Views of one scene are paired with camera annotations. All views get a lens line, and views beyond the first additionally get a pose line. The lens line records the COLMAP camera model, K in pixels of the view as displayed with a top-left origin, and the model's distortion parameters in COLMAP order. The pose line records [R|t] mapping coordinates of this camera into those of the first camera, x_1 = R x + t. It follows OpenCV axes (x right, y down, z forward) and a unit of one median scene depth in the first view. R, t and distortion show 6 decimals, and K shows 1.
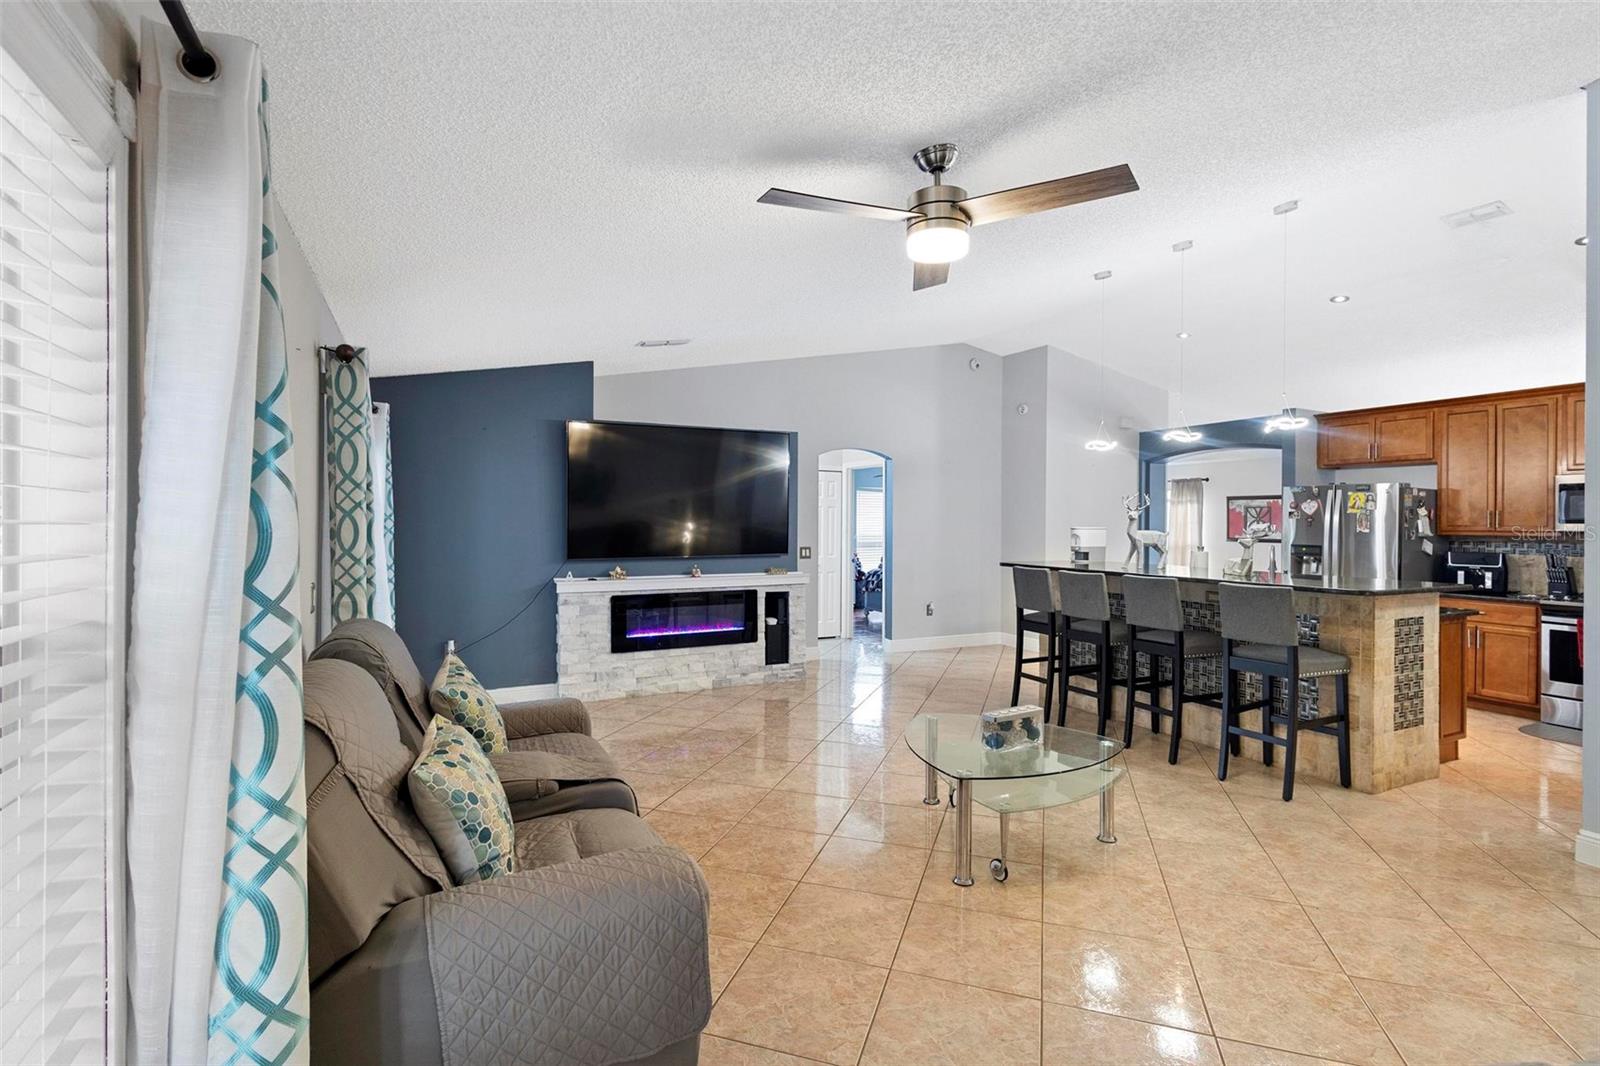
lens RADIAL K [[750.0, 0, 810.4], [0, 750.0, 517.2], [0, 0, 1]] dist [0.002439, 0.000208]
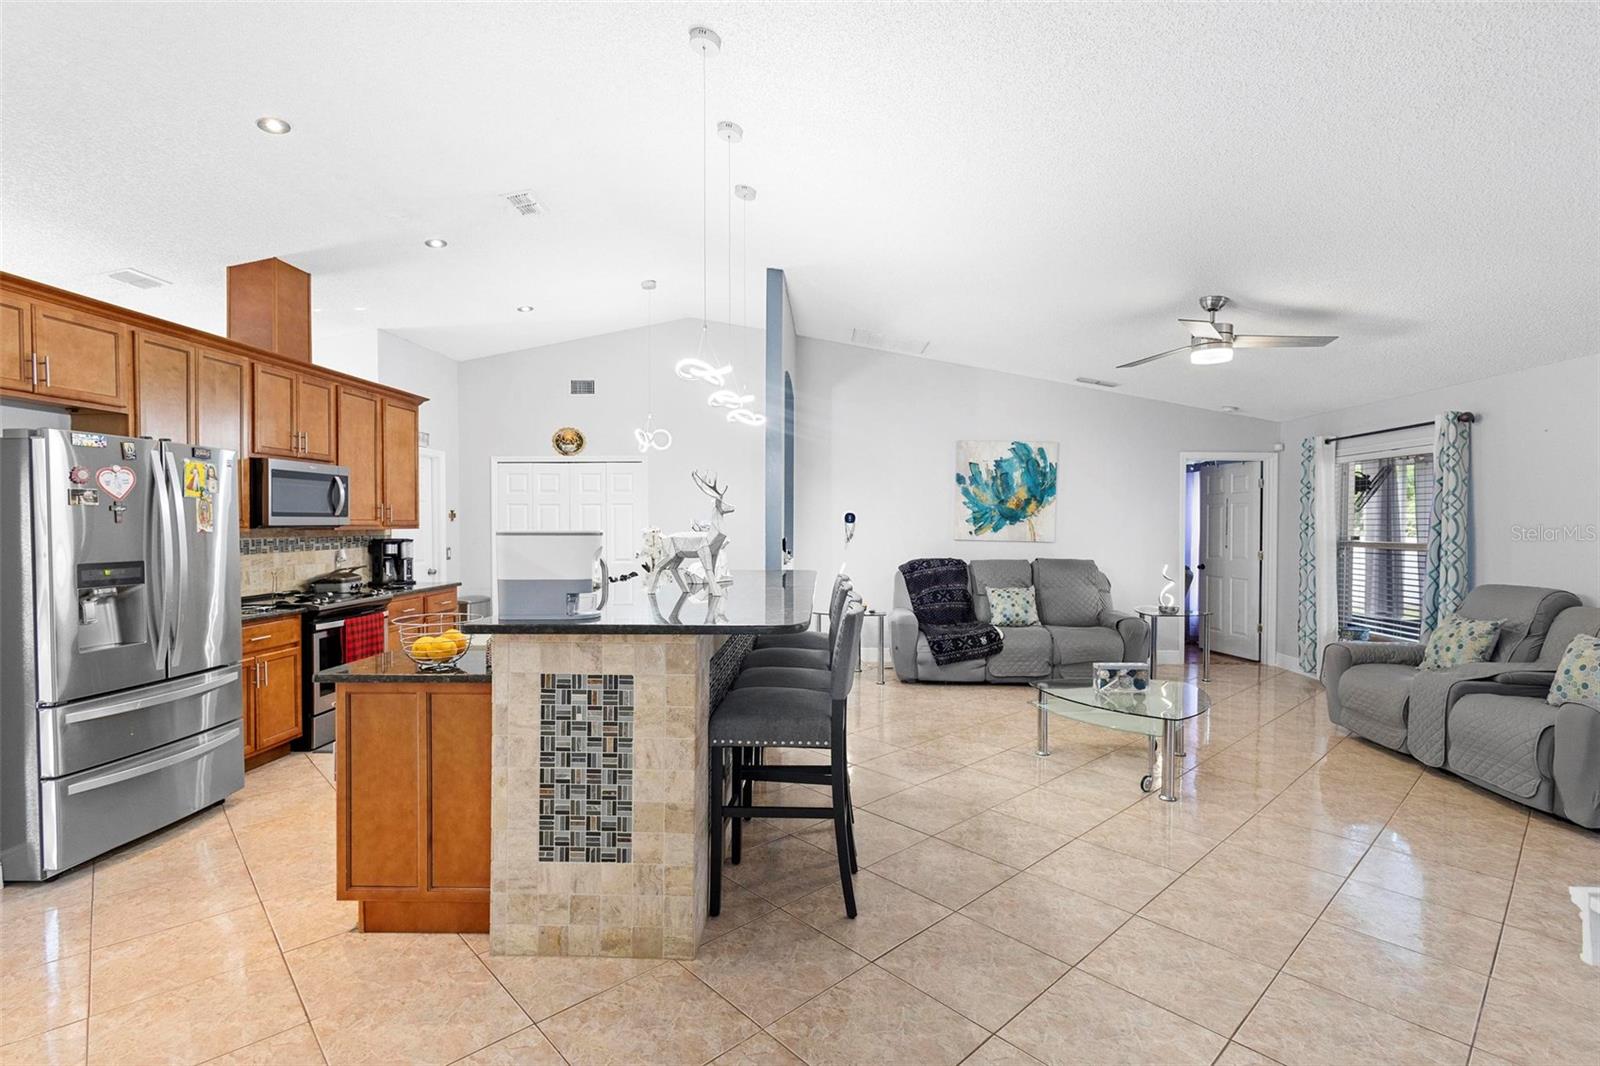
lens RADIAL K [[750.2, 0, 802.4], [0, 750.2, 531.0], [0, 0, 1]] dist [0.016735, -0.005319]
pose [[-0.888816, -0.014866, 0.458024, 0.082934], [-0.012235, 0.999887, 0.008711, 0.009942], [-0.458102, 0.002139, -0.888897, 1.514137]]
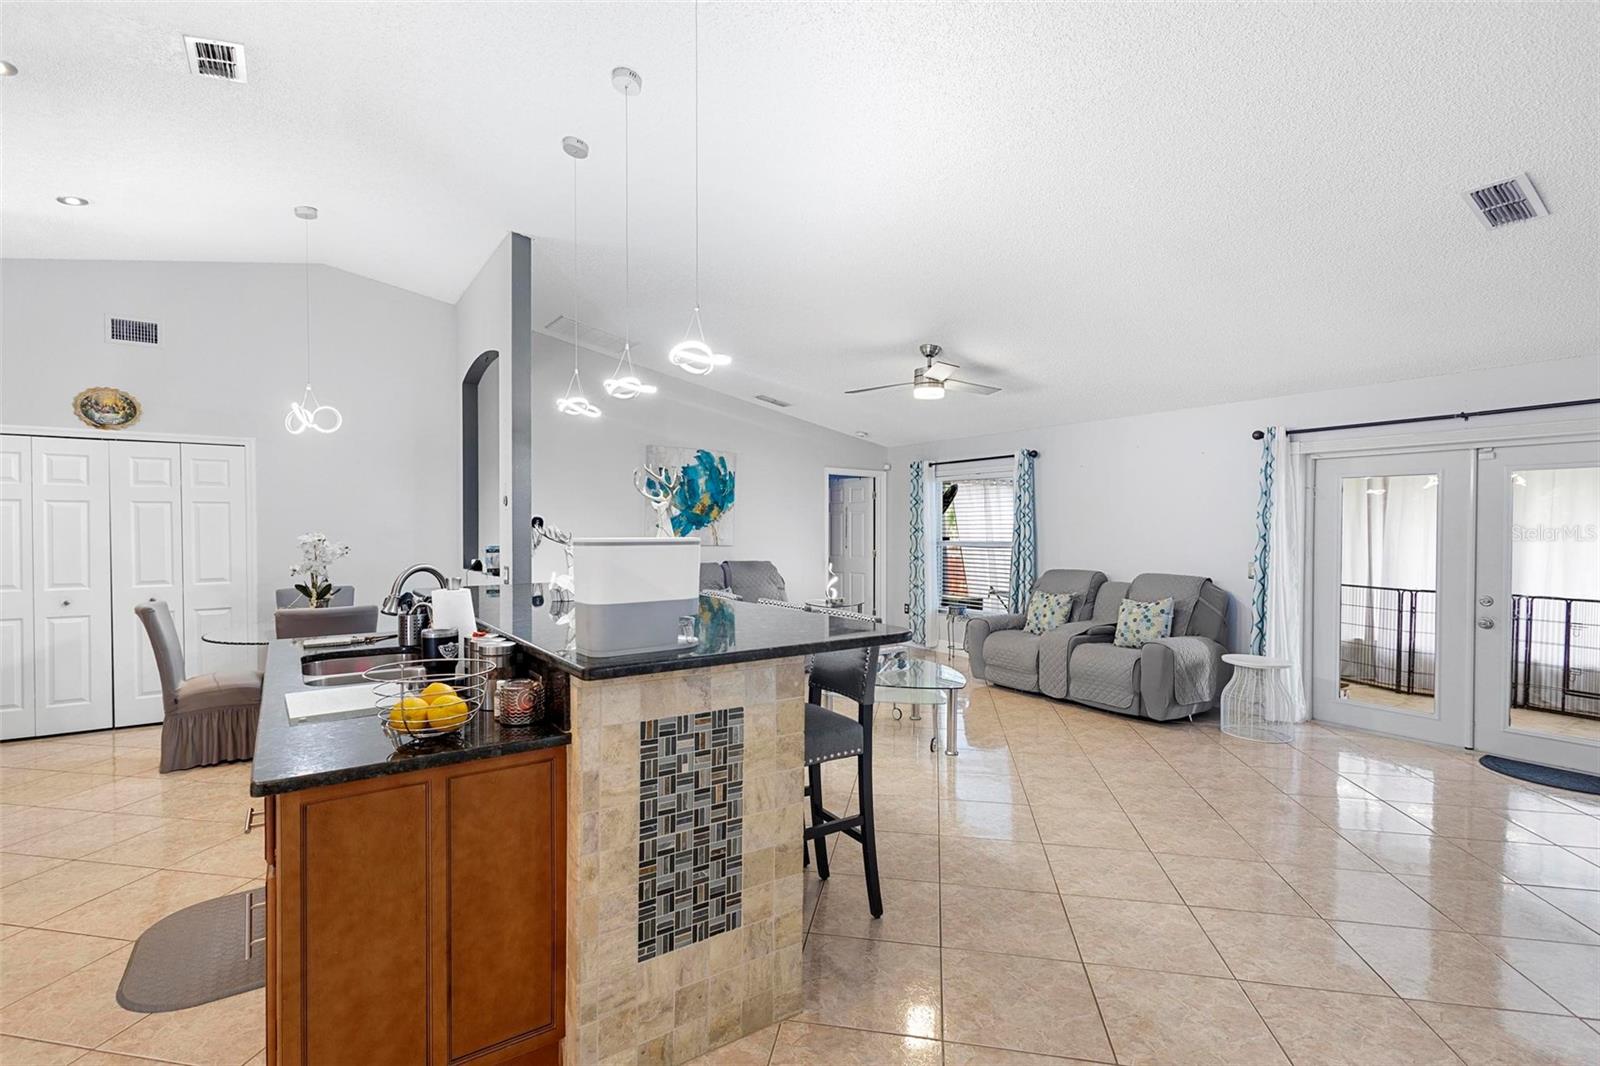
lens RADIAL K [[750.2, 0, 798.2], [0, 750.2, 529.2], [0, 0, 1]] dist [0.016735, -0.005319]
pose [[-0.985931, -0.007342, -0.166992, 0.418459], [-0.006445, 0.999962, -0.005911, 0.011950], [0.167029, -0.004751, -0.985941, 1.548268]]
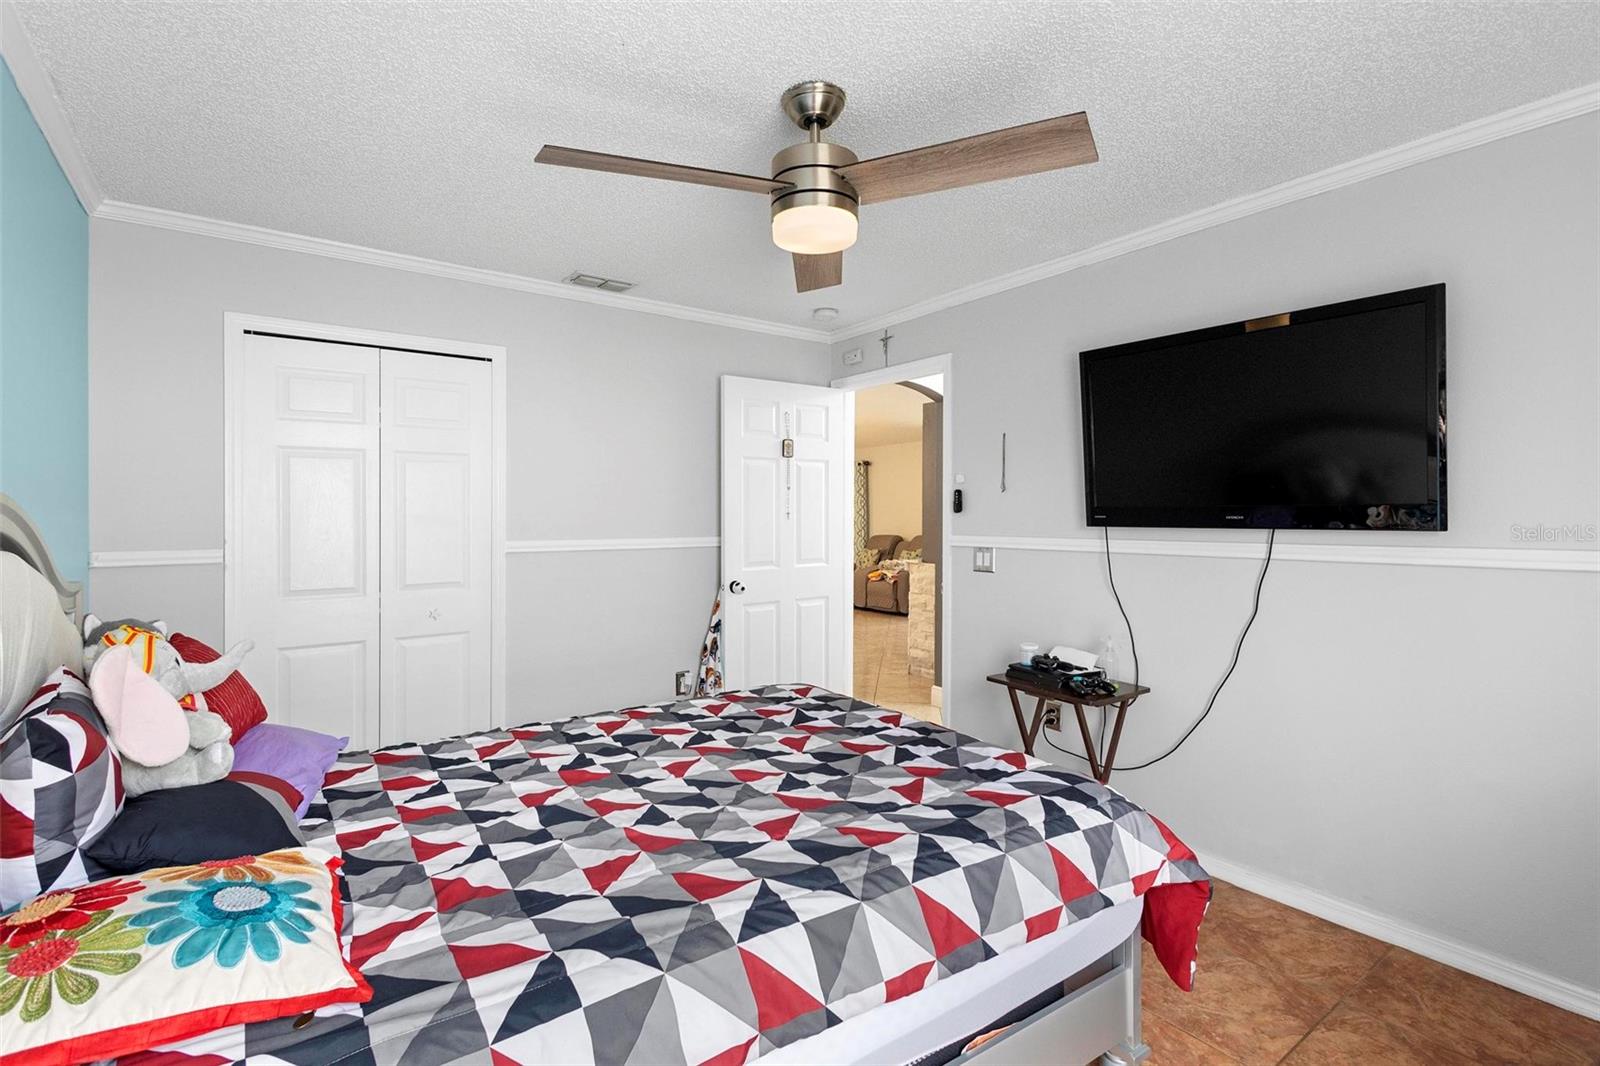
lens RADIAL K [[750.2, 0, 796.3], [0, 750.2, 520.3], [0, 0, 1]] dist [0.016735, -0.005319]
pose [[-0.982958, -0.000333, -0.183831, 0.373447], [-0.000674, 0.999998, 0.001793, 0.026666], [0.183830, 0.001886, -0.982956, 2.363097]]
